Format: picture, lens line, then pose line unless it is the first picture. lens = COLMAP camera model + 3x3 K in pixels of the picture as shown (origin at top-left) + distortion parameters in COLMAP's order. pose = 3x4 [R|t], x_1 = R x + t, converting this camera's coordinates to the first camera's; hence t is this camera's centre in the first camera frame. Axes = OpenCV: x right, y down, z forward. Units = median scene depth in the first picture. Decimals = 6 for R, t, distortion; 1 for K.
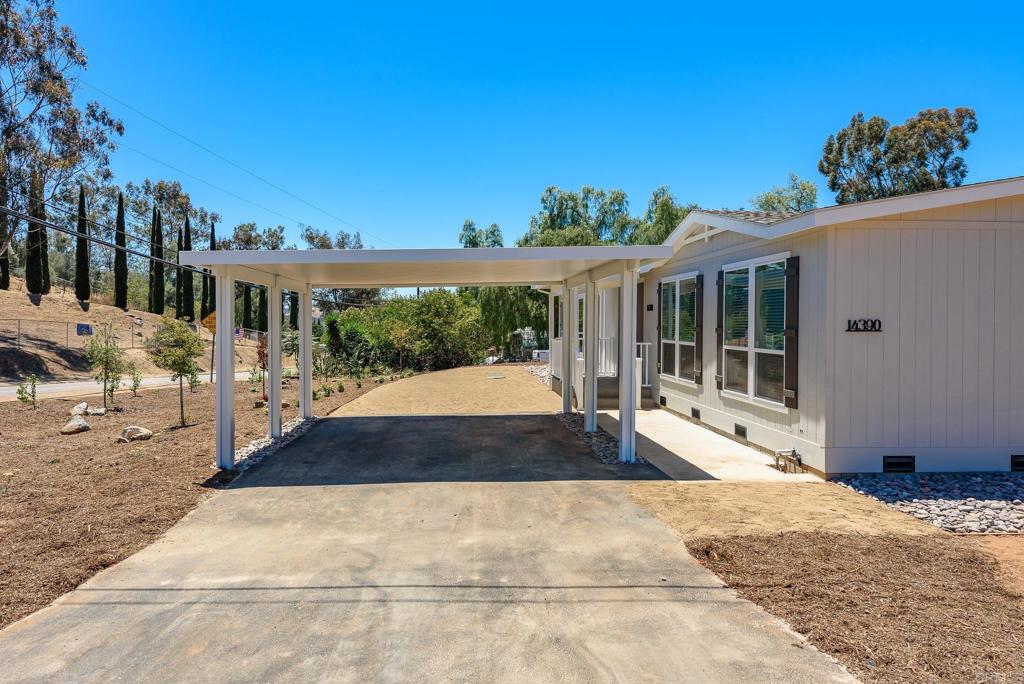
lens RADIAL K [[642.6, 0, 491.8], [0, 642.6, 334.4], [0, 0, 1]] dist [0.016748, -0.008710]
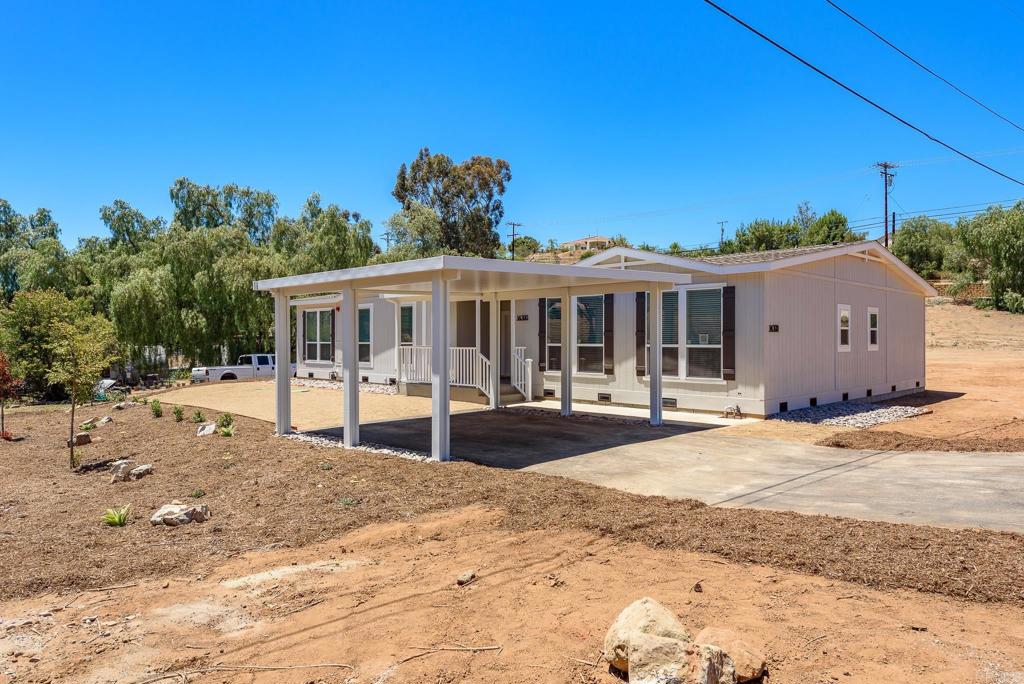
lens RADIAL K [[700.6, 0, 520.8], [0, 700.6, 341.2], [0, 0, 1]] dist [0.010209, -0.000439]
pose [[0.740540, -0.006614, 0.671980, -0.228654], [0.017010, 0.999816, -0.008904, 0.005011], [-0.671797, 0.018024, 0.740516, 0.011464]]
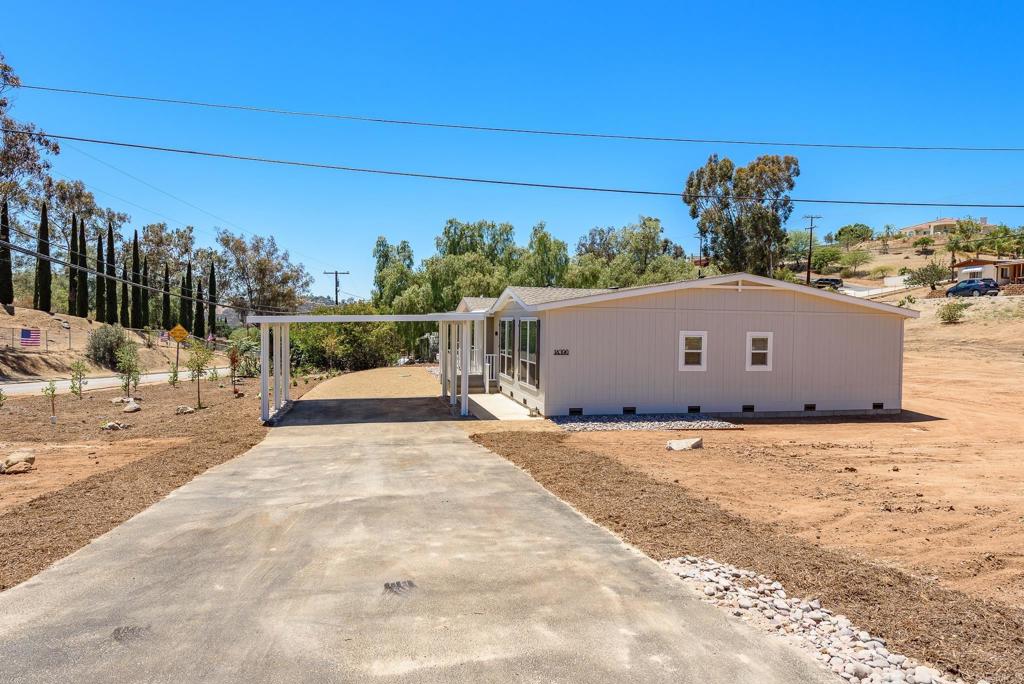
lens RADIAL K [[642.6, 0, 510.6], [0, 642.6, 350.2], [0, 0, 1]] dist [0.016748, -0.008710]
pose [[0.986712, 0.001398, 0.162474, 0.003623], [-0.005804, 0.999628, 0.026645, -0.015649], [-0.162376, -0.027233, 0.986353, -0.239916]]
